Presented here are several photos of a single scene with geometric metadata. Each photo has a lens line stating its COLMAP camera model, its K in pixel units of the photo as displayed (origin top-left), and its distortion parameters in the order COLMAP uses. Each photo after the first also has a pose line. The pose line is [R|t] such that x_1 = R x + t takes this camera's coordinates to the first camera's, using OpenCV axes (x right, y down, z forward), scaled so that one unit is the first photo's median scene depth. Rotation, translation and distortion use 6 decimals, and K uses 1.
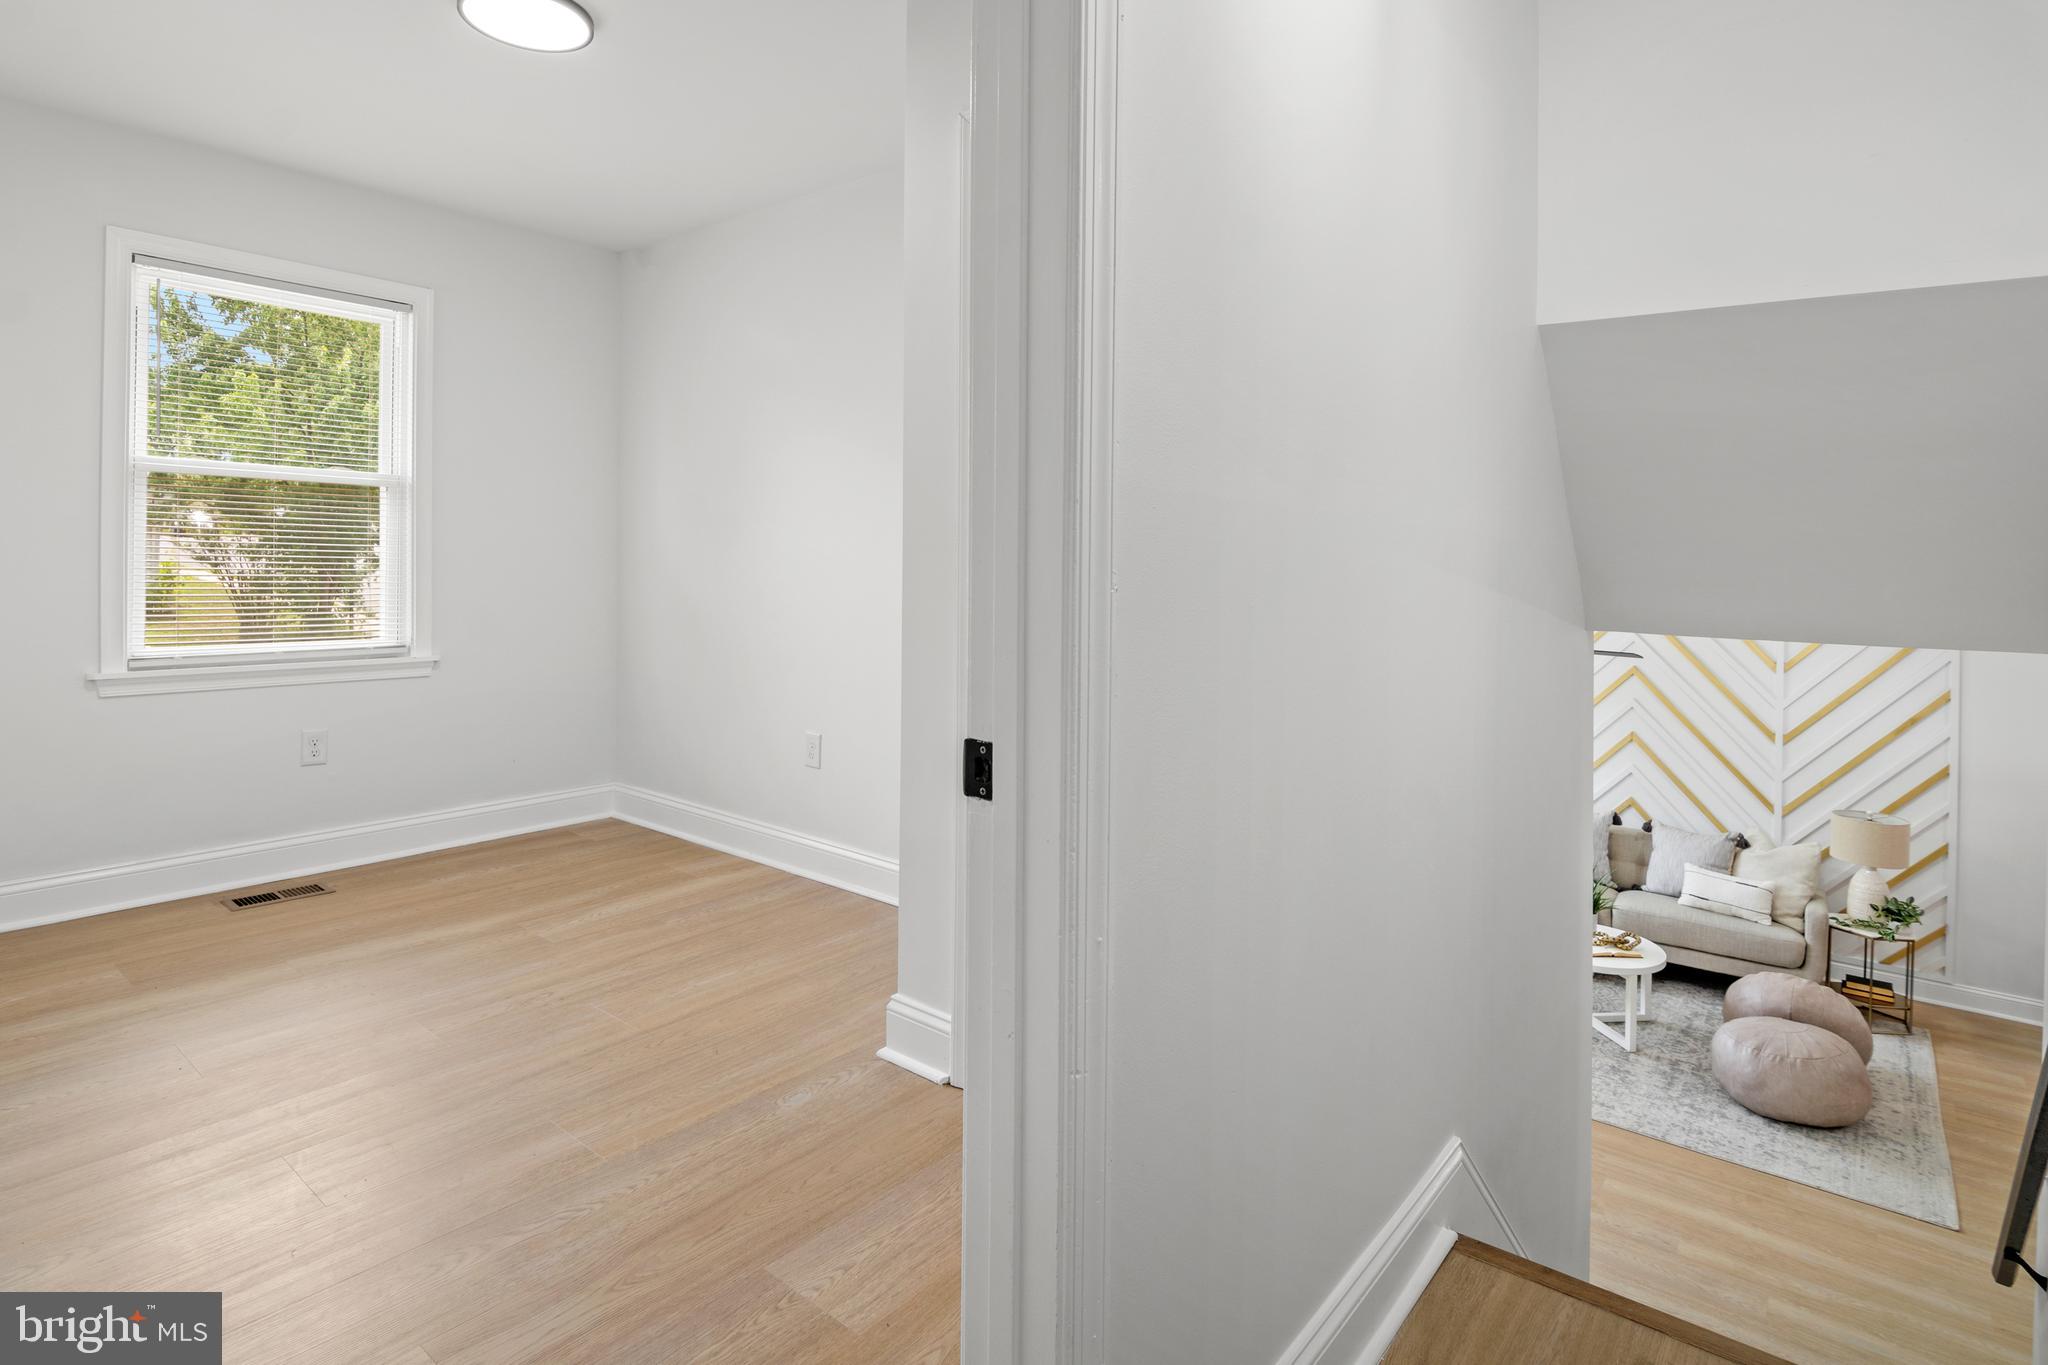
lens RADIAL K [[1050.3, 0, 1012.7], [0, 1050.3, 593.9], [0, 0, 1]] dist [-0.014064, -0.000760]
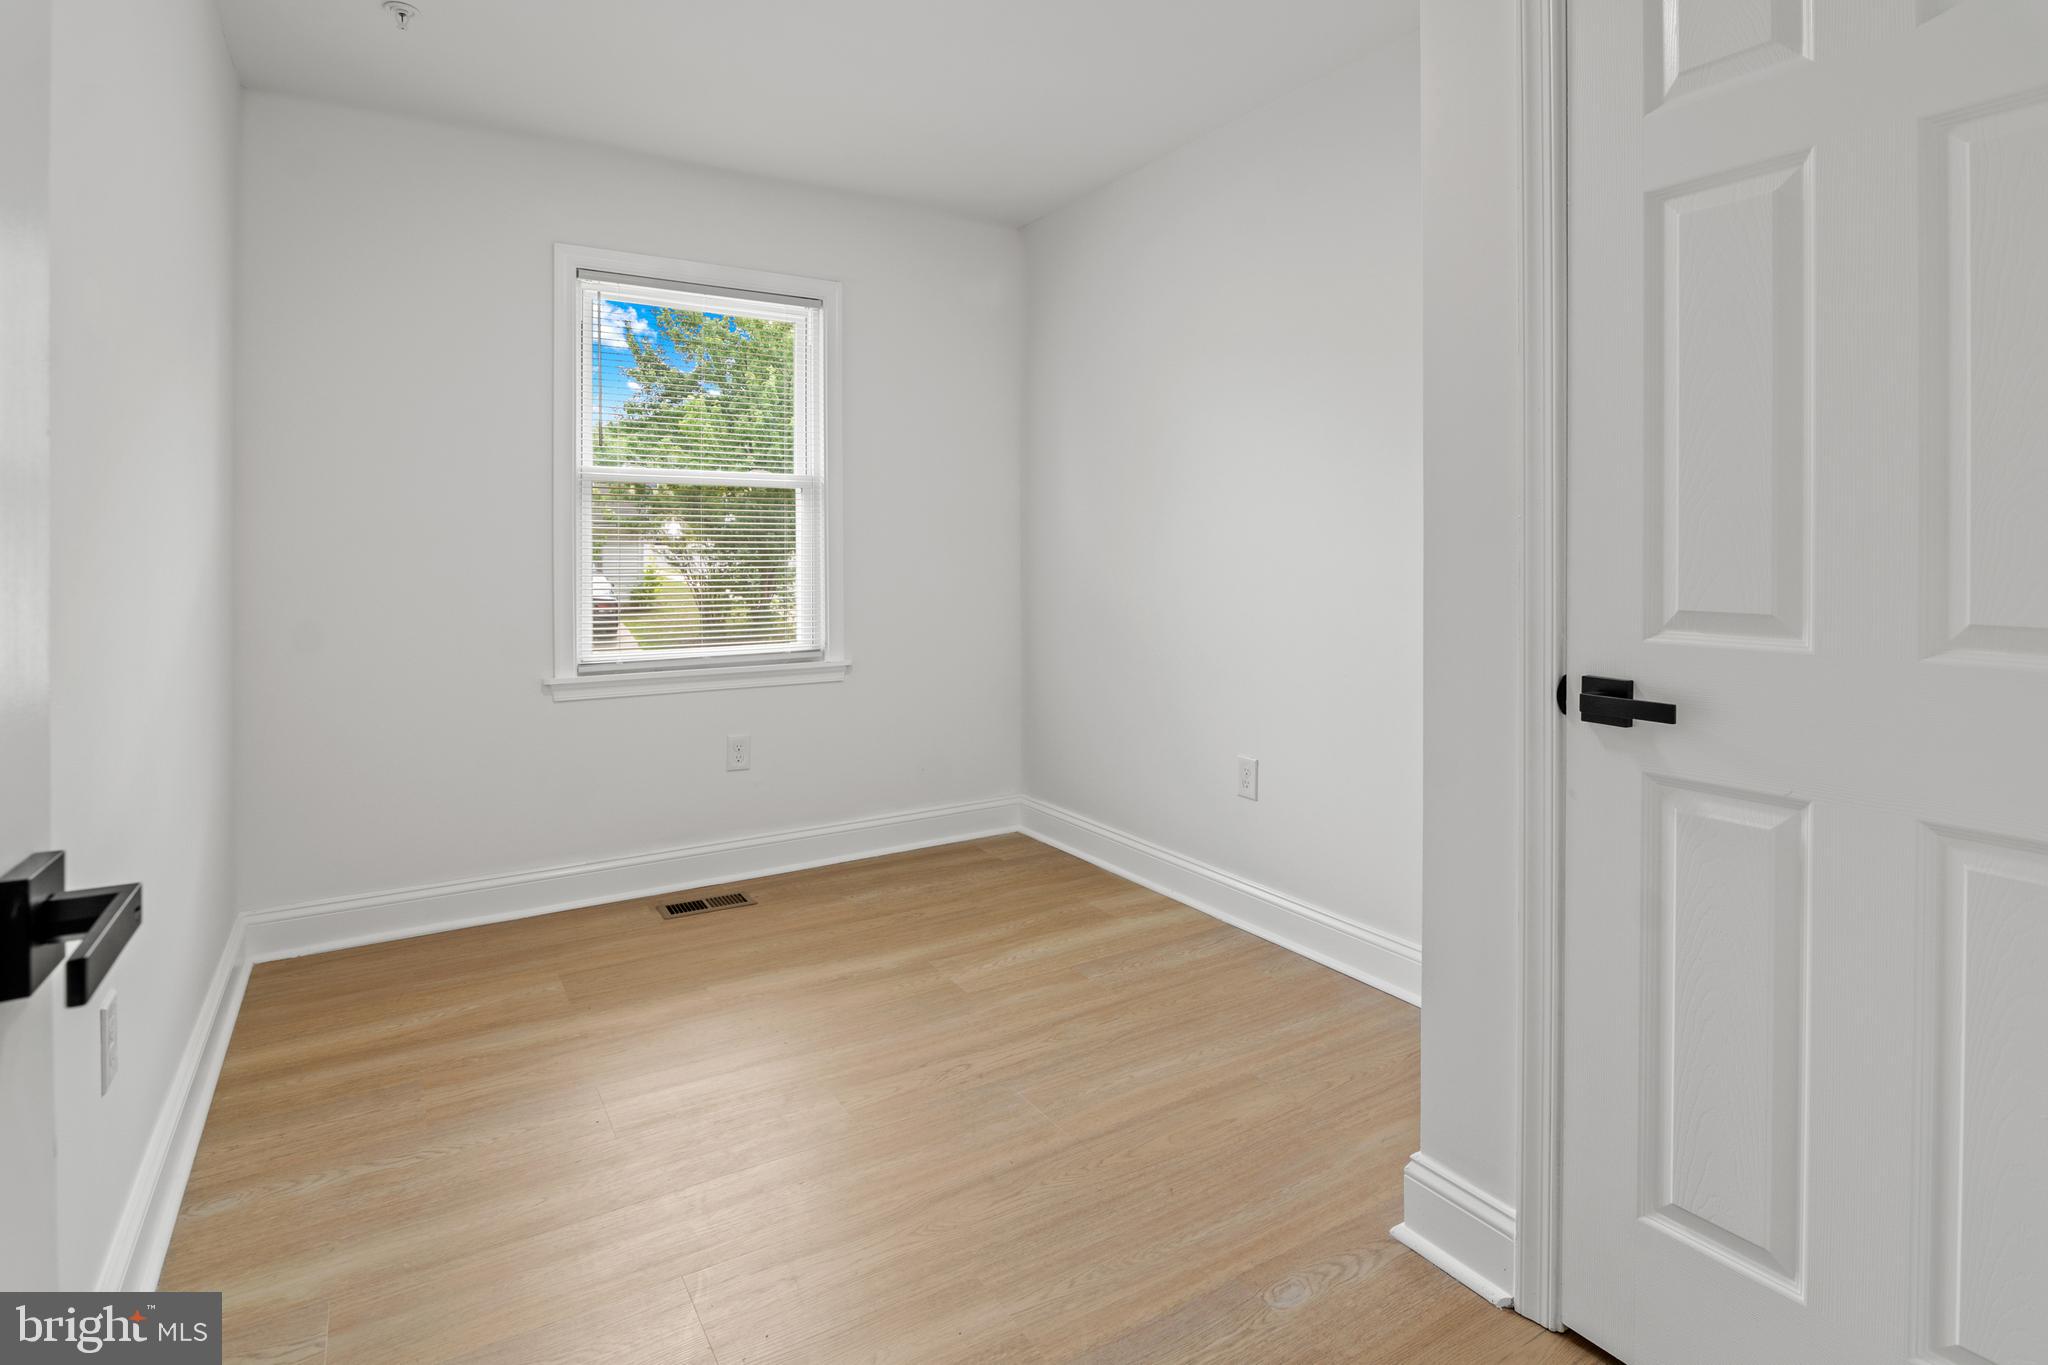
lens RADIAL K [[1031.8, 0, 1025.5], [0, 1031.8, 556.4], [0, 0, 1]] dist [-0.004229, -0.003646]
pose [[0.943663, -0.022209, -0.330162, -0.098080], [0.013217, 0.999479, -0.029454, -0.008146], [0.330644, 0.023431, 0.943465, 0.187264]]
